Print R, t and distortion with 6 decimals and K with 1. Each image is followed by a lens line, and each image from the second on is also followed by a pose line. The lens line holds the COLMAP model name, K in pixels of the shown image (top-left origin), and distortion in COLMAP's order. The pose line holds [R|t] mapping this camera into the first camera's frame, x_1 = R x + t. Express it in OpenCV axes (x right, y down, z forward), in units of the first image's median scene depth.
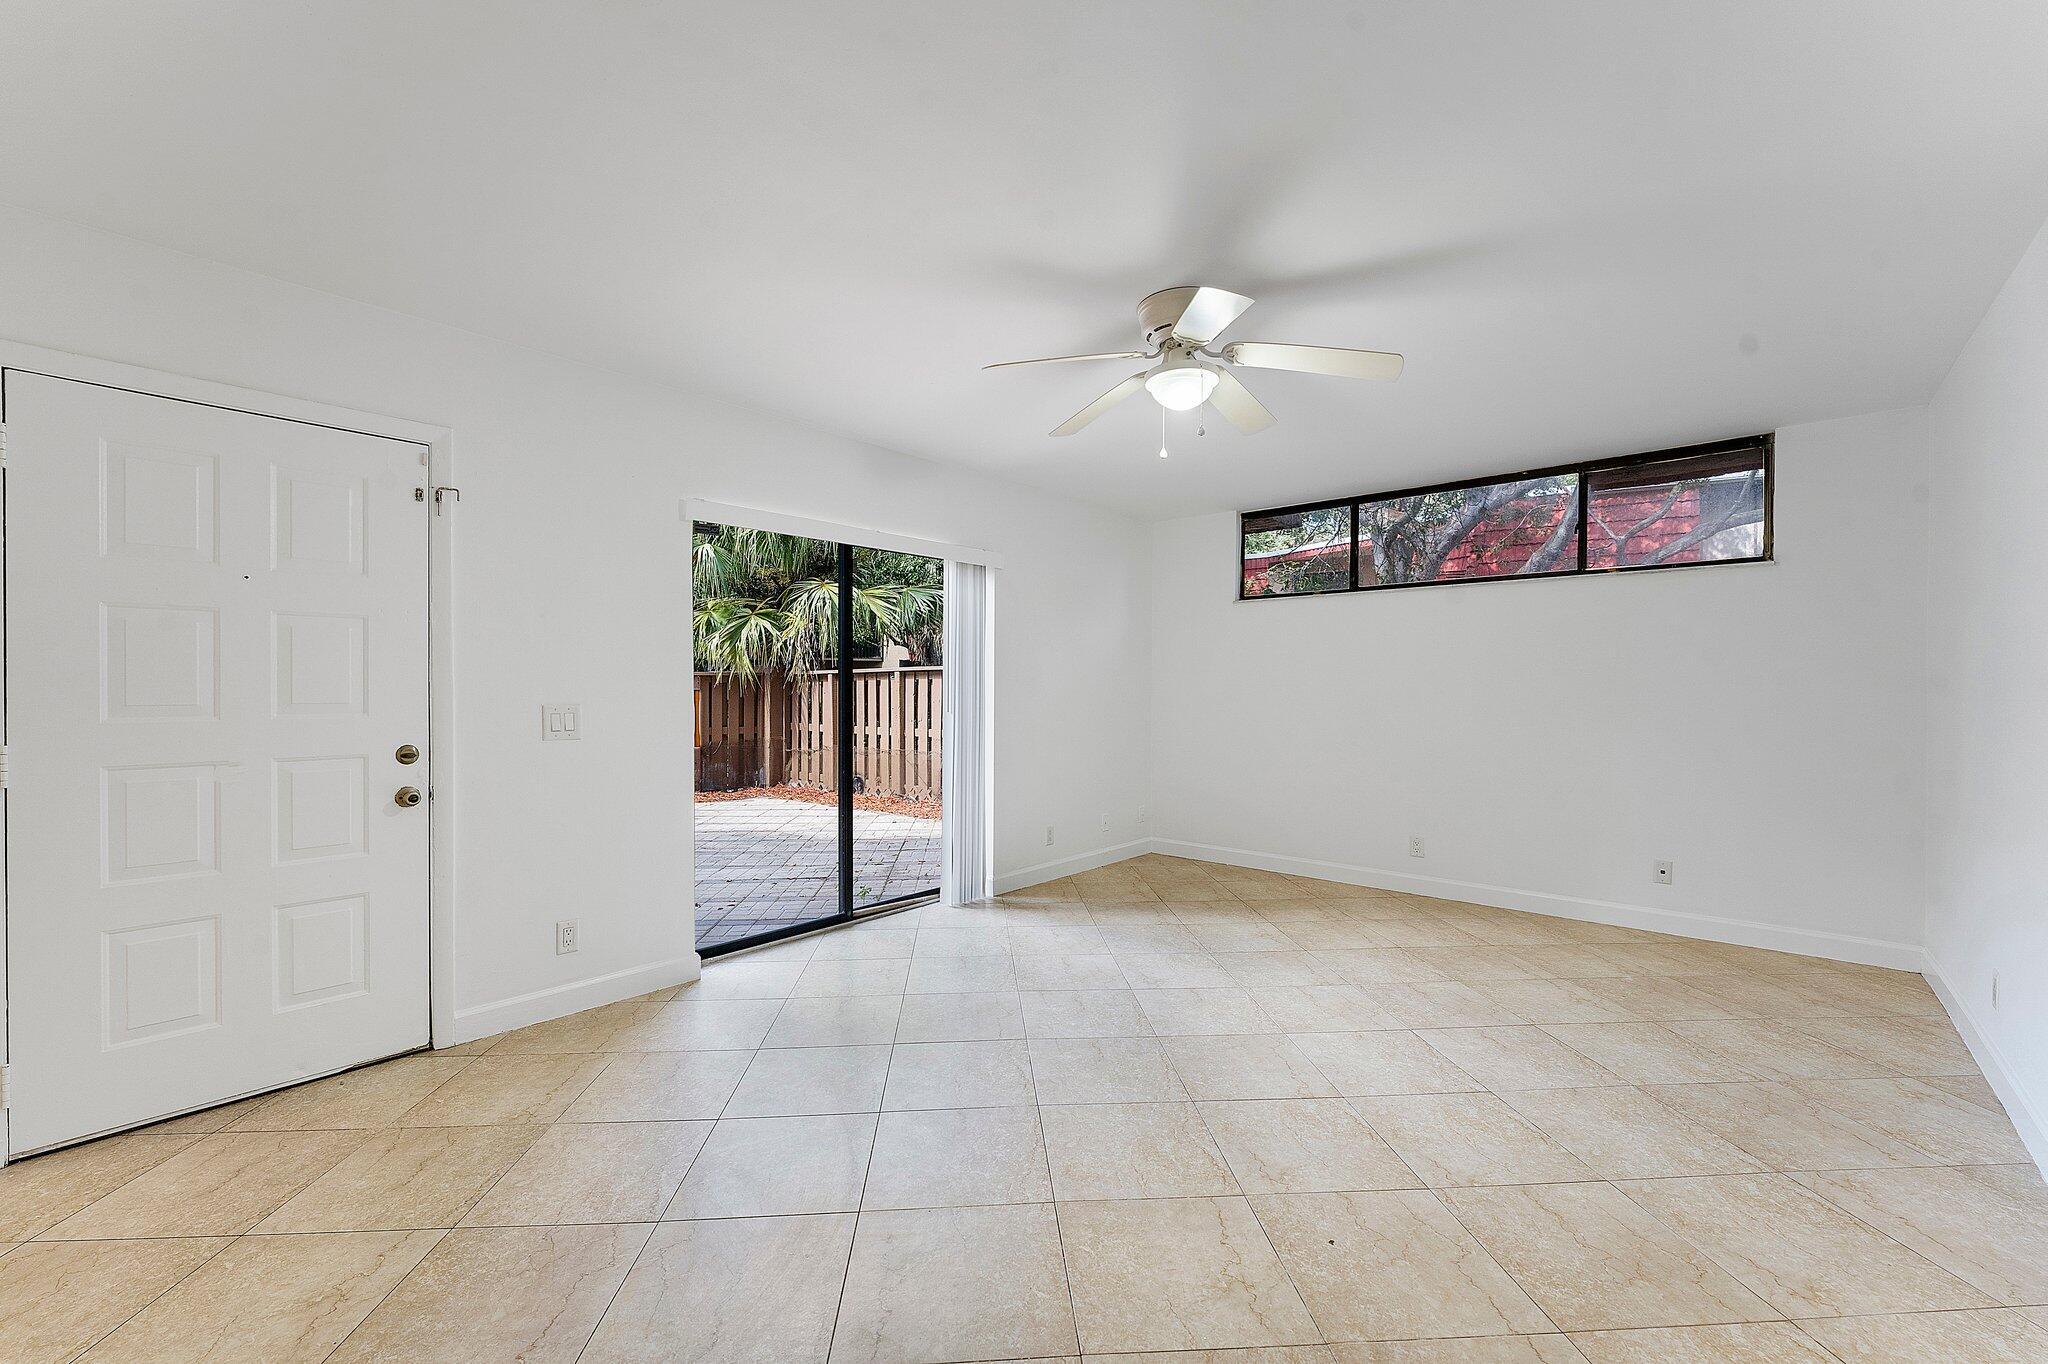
lens RADIAL K [[839.2, 0, 1024.0], [0, 839.2, 682.0], [0, 0, 1]] dist [-0.001397, -0.000121]
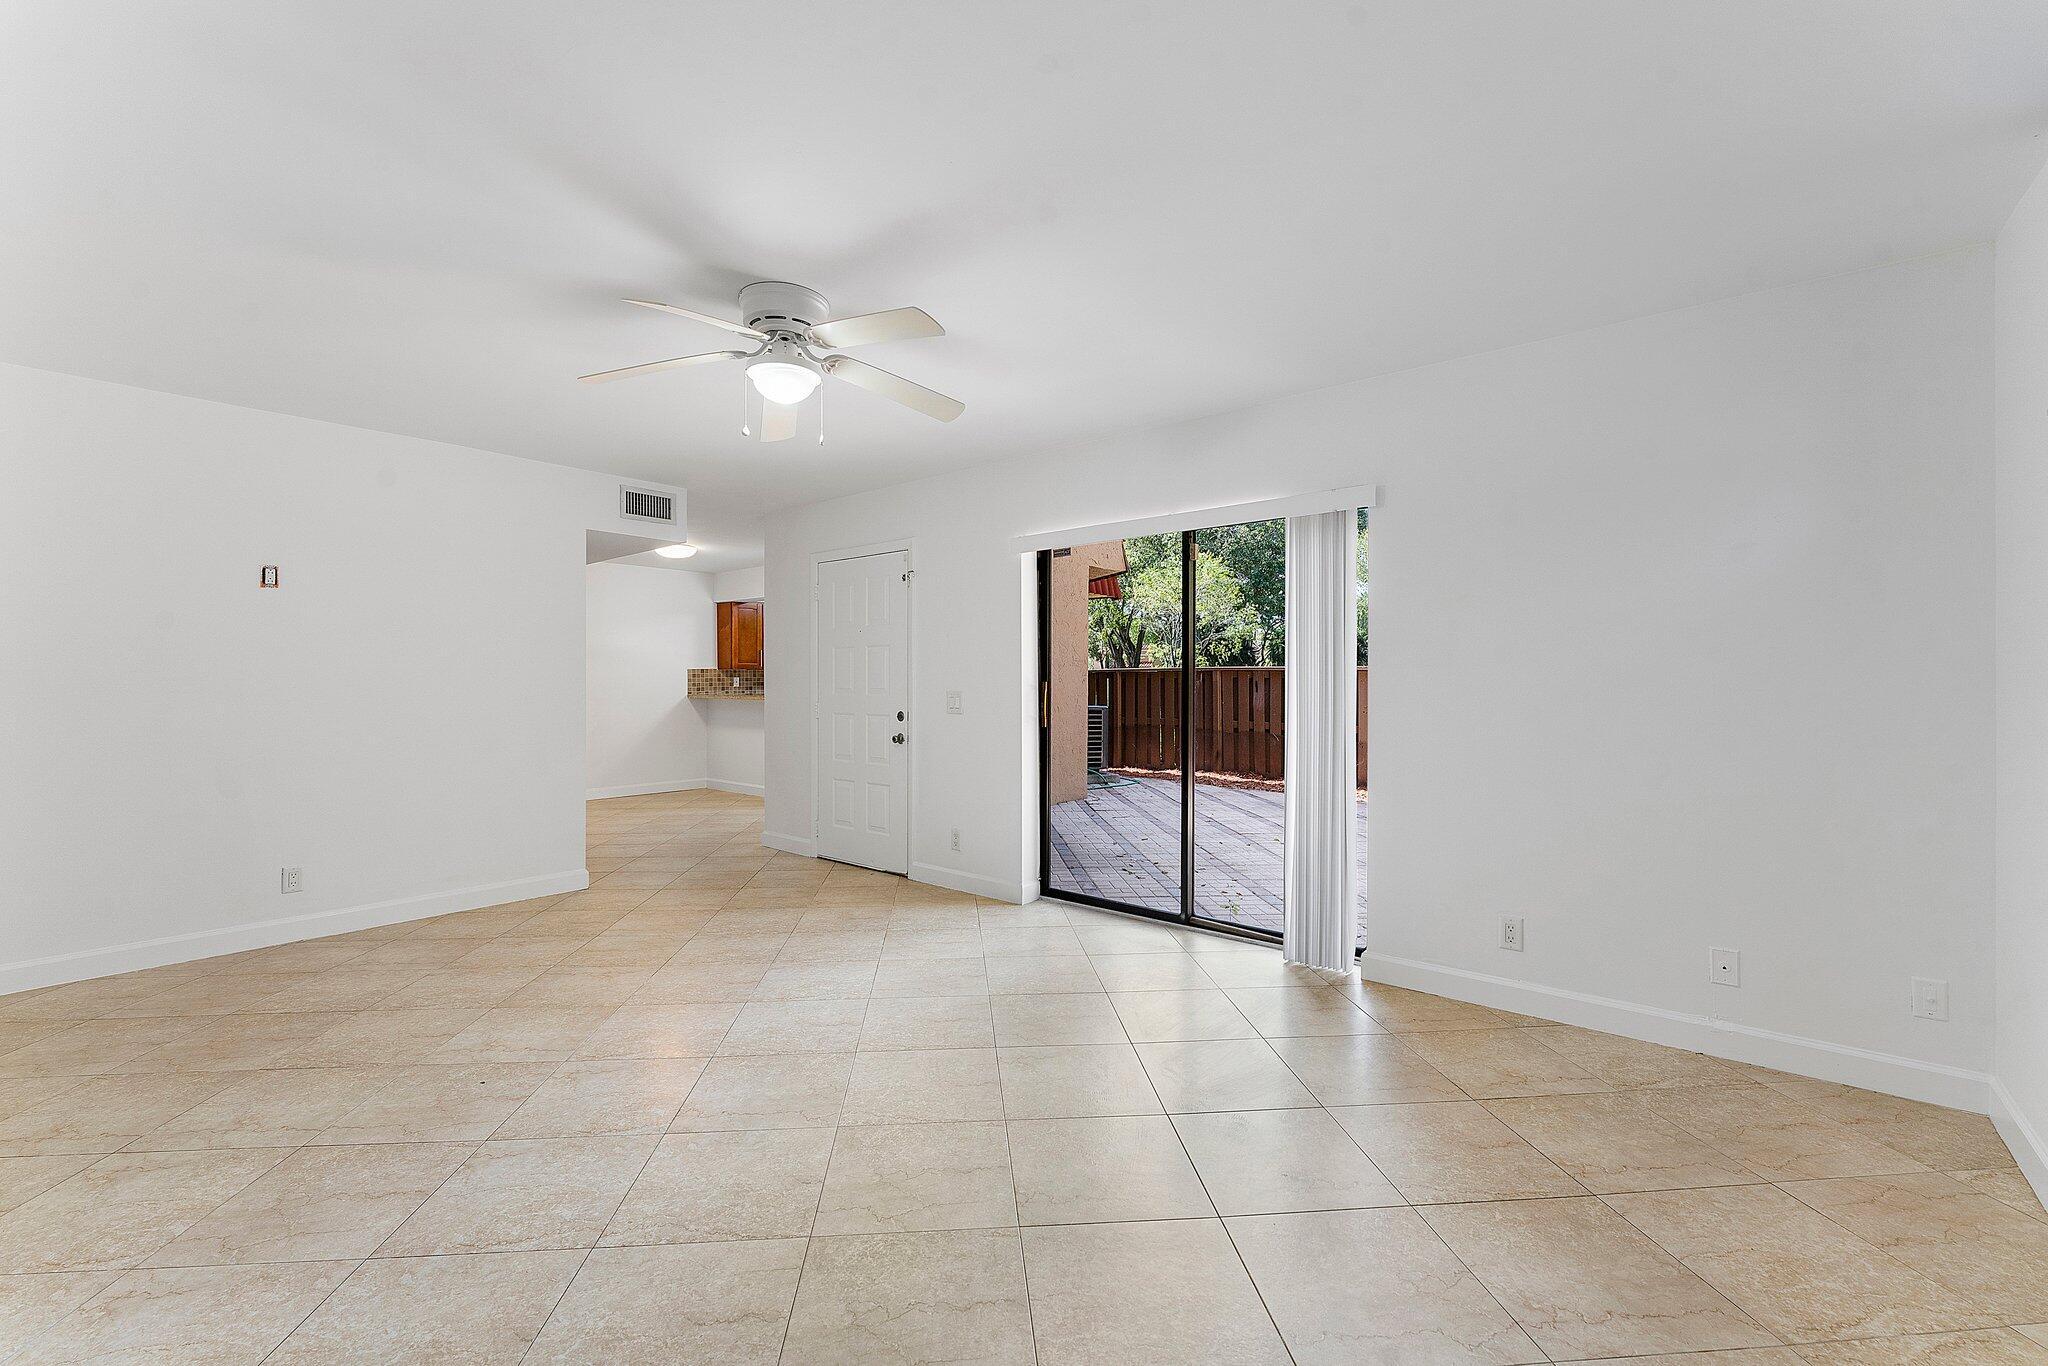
lens RADIAL K [[842.2, 0, 1011.6], [0, 842.2, 668.8], [0, 0, 1]] dist [-0.007769, 0.000281]
pose [[0.003915, -0.019068, -0.999811, 1.146544], [0.004830, 0.999807, -0.019049, 0.016689], [0.999981, -0.004754, 0.004007, 1.220114]]
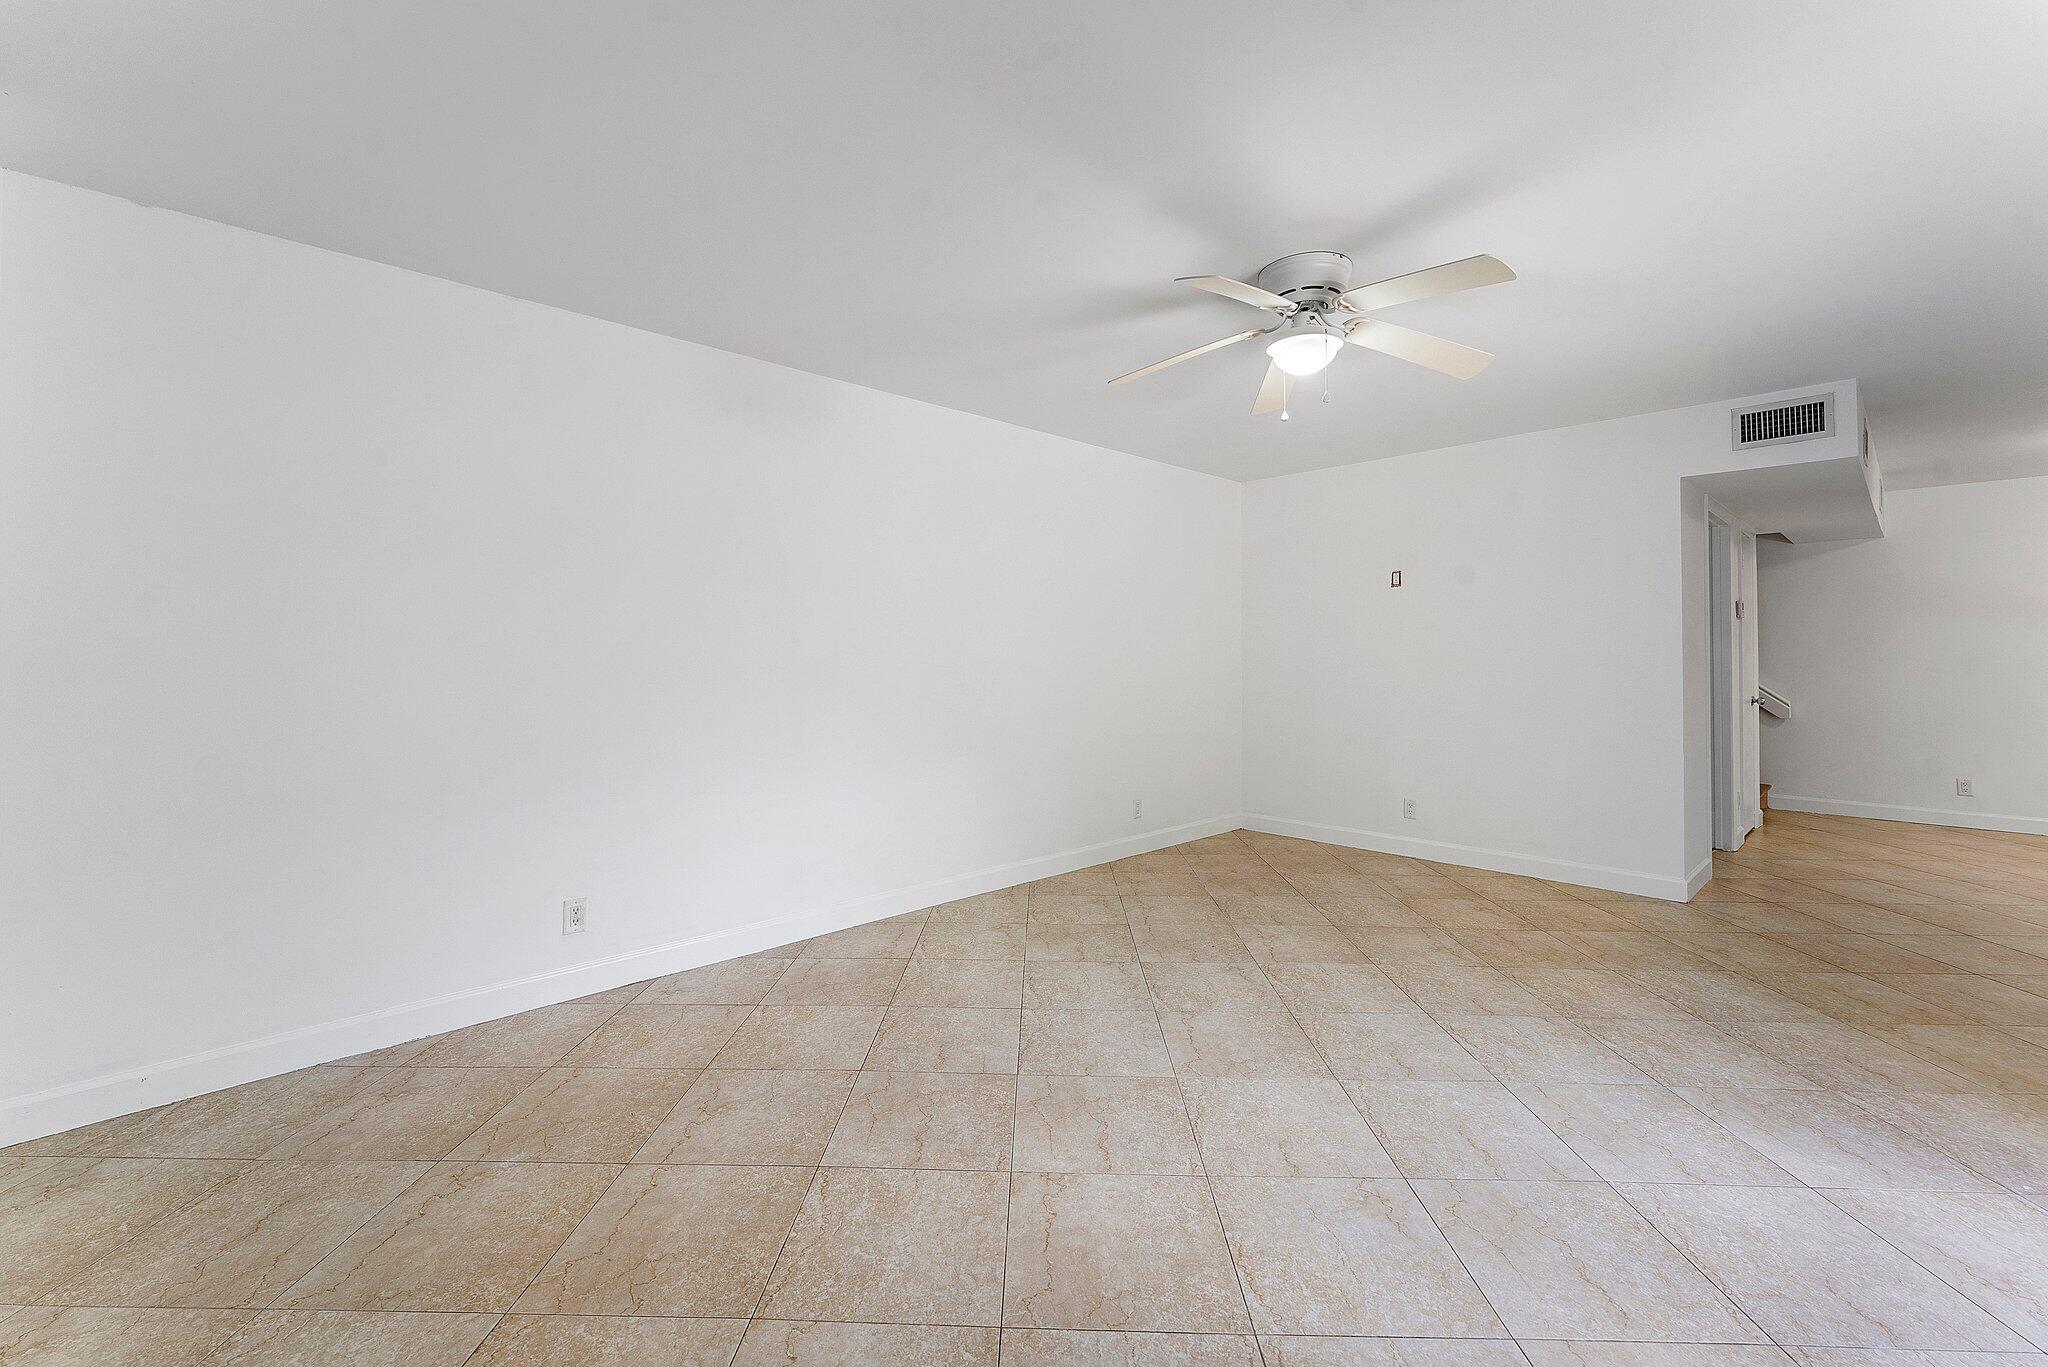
lens RADIAL K [[830.5, 0, 1019.4], [0, 830.5, 646.8], [0, 0, 1]] dist [0.000371, 0.000052]
pose [[-0.994426, -0.001638, 0.105422, 0.398981], [-0.003388, 0.999859, -0.016425, 0.013486], [-0.105380, -0.016691, -0.994292, 1.926960]]
